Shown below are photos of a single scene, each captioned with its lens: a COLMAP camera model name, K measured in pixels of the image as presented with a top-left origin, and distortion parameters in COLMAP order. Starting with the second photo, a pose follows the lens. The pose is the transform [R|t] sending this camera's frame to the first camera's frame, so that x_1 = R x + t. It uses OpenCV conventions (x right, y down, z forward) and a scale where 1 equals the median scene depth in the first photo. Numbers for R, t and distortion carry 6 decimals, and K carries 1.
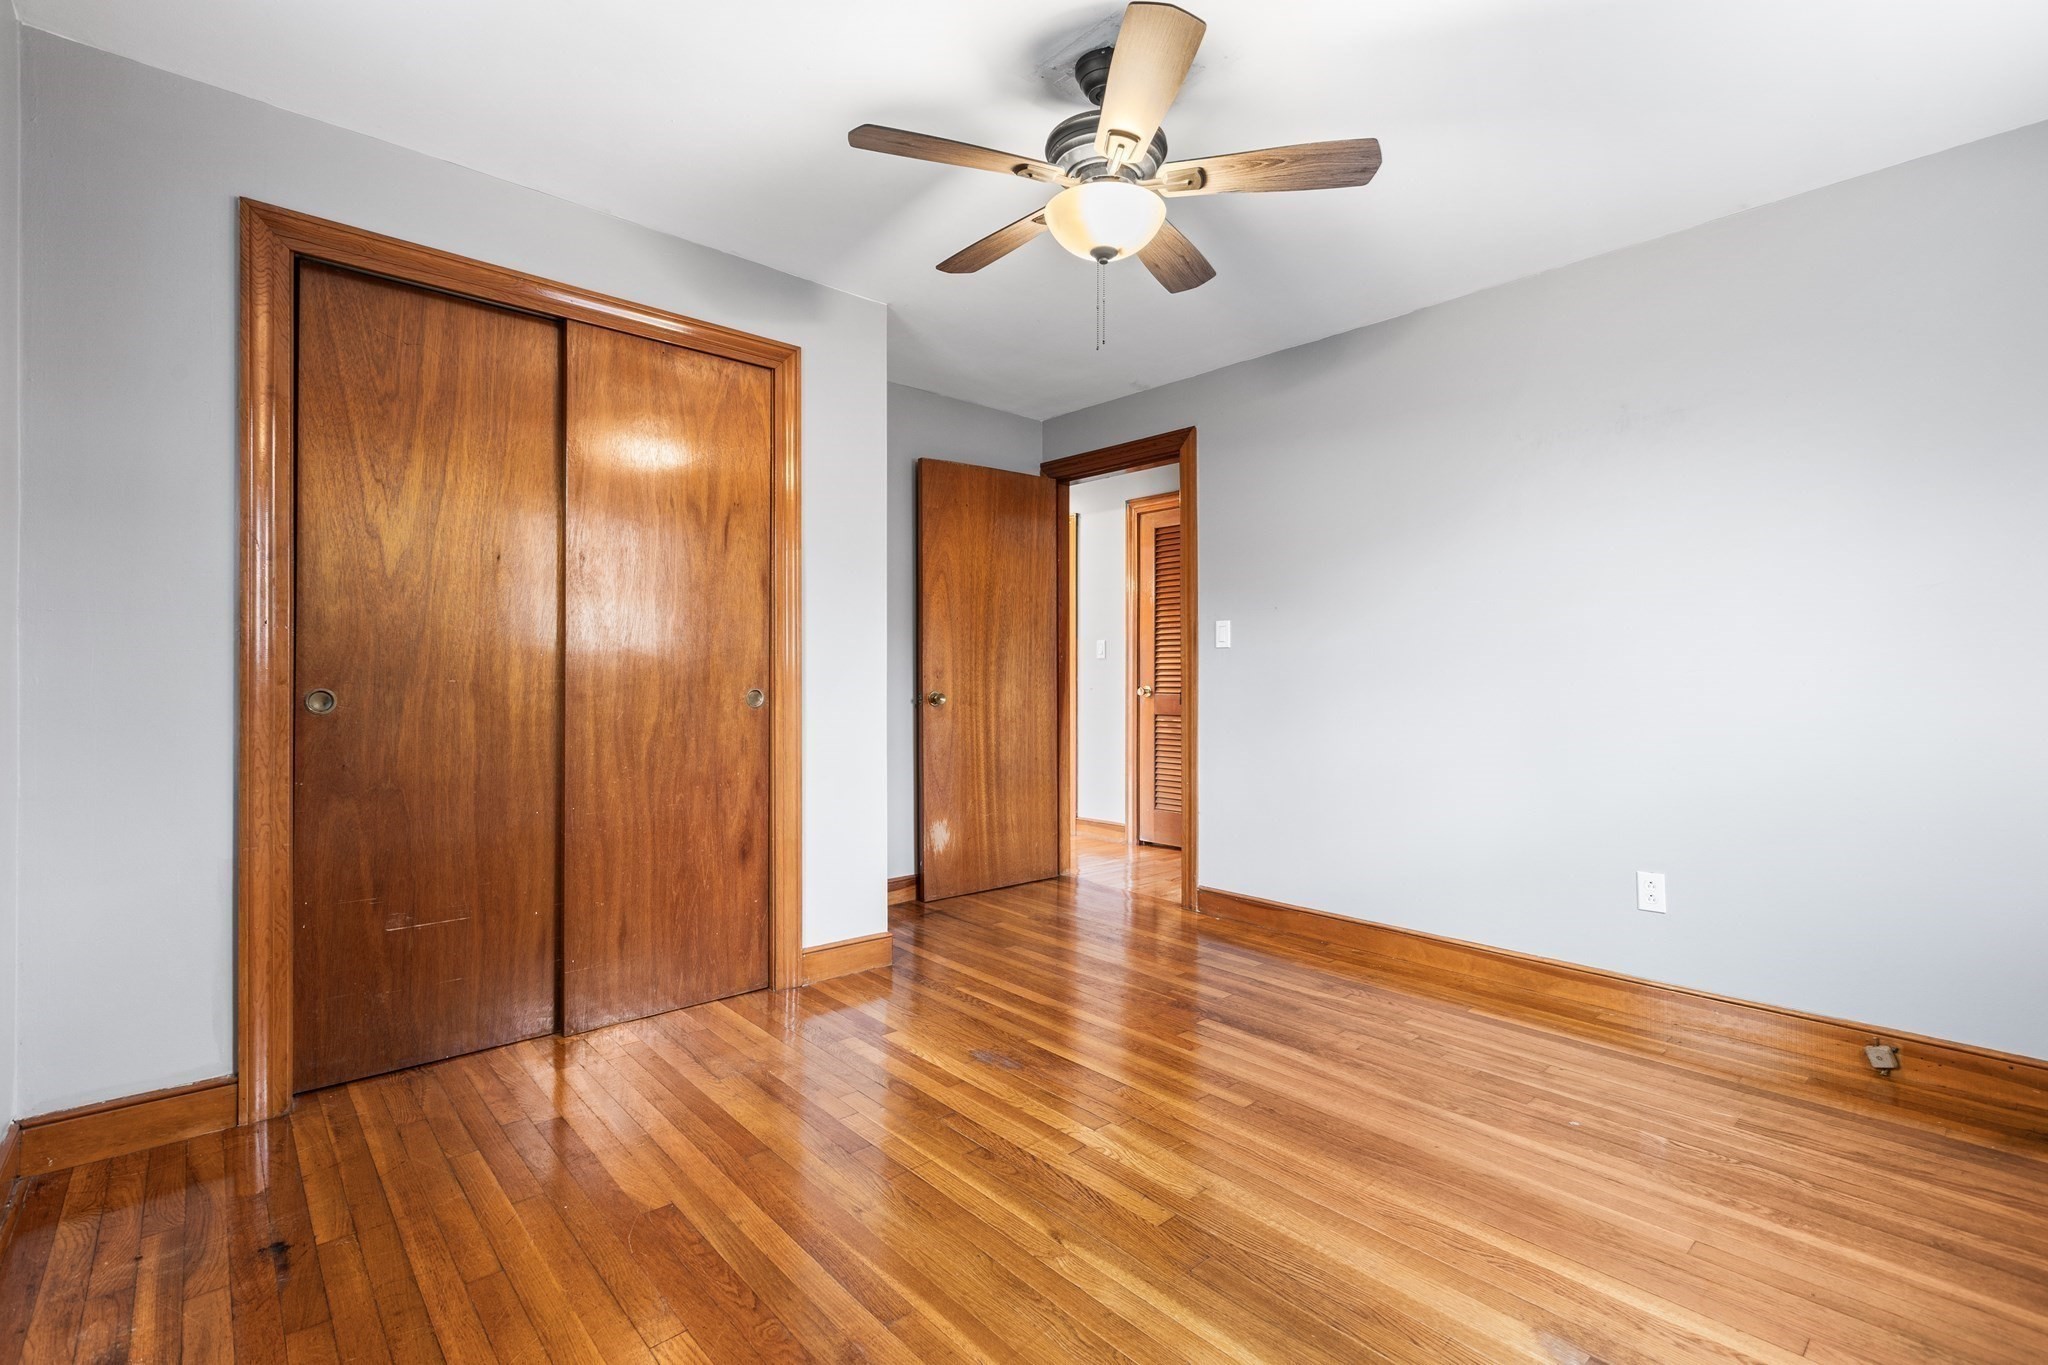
lens RADIAL K [[929.6, 0, 1024.7], [0, 929.6, 673.9], [0, 0, 1]] dist [0.000696, -0.000290]
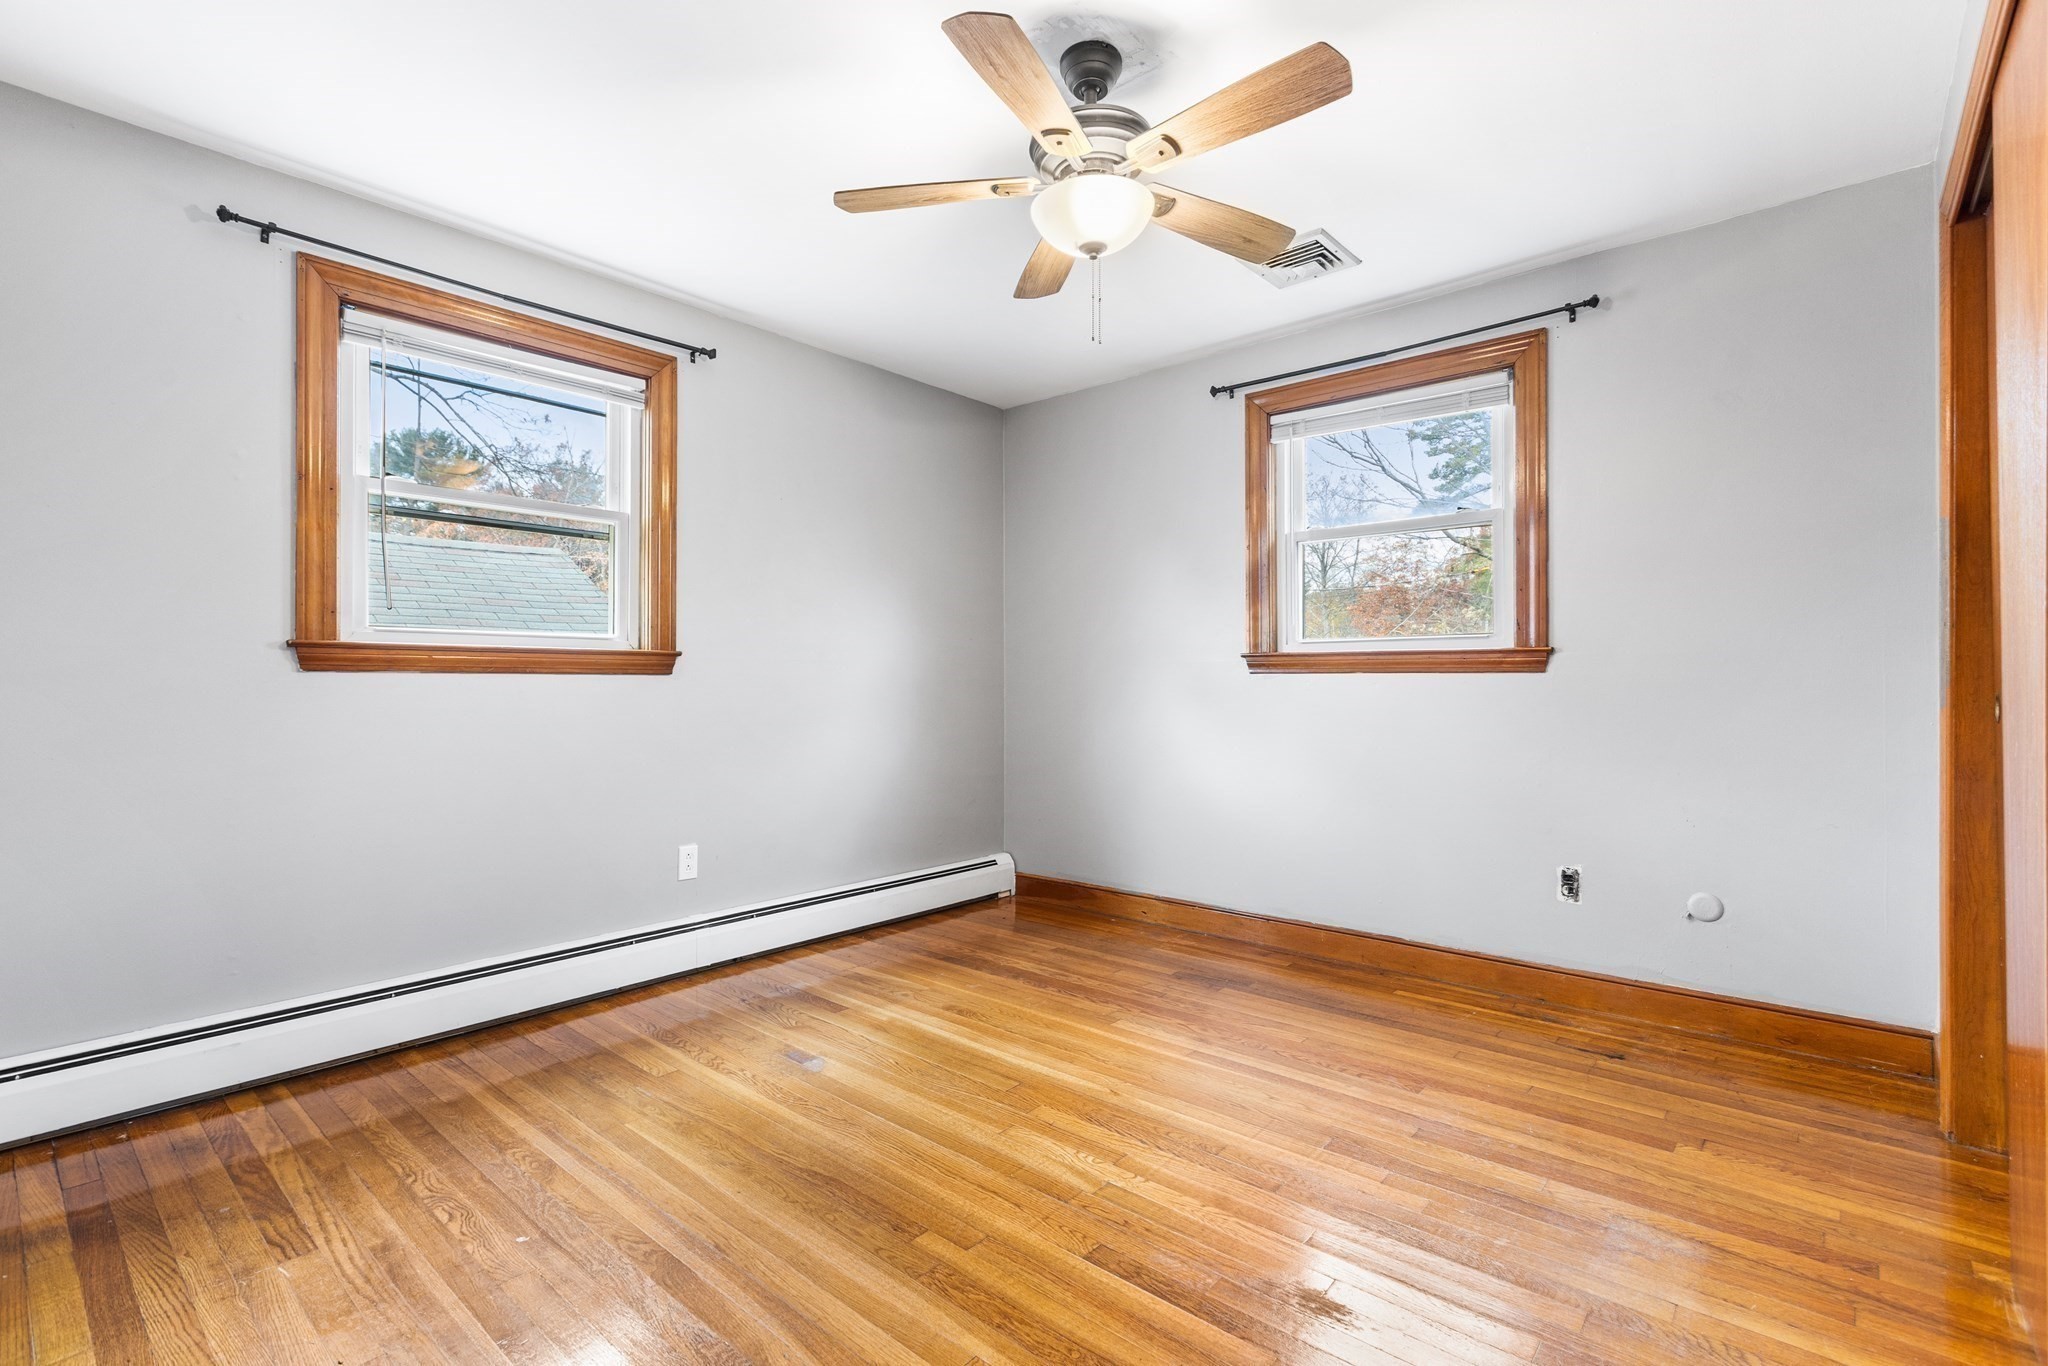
lens RADIAL K [[929.6, 0, 1024.7], [0, 929.6, 674.4], [0, 0, 1]] dist [0.000696, -0.000290]
pose [[-0.993112, 0.000311, -0.117171, 0.289410], [0.001507, 0.999948, -0.010117, 0.004823], [0.117162, -0.010224, -0.993060, 2.089868]]
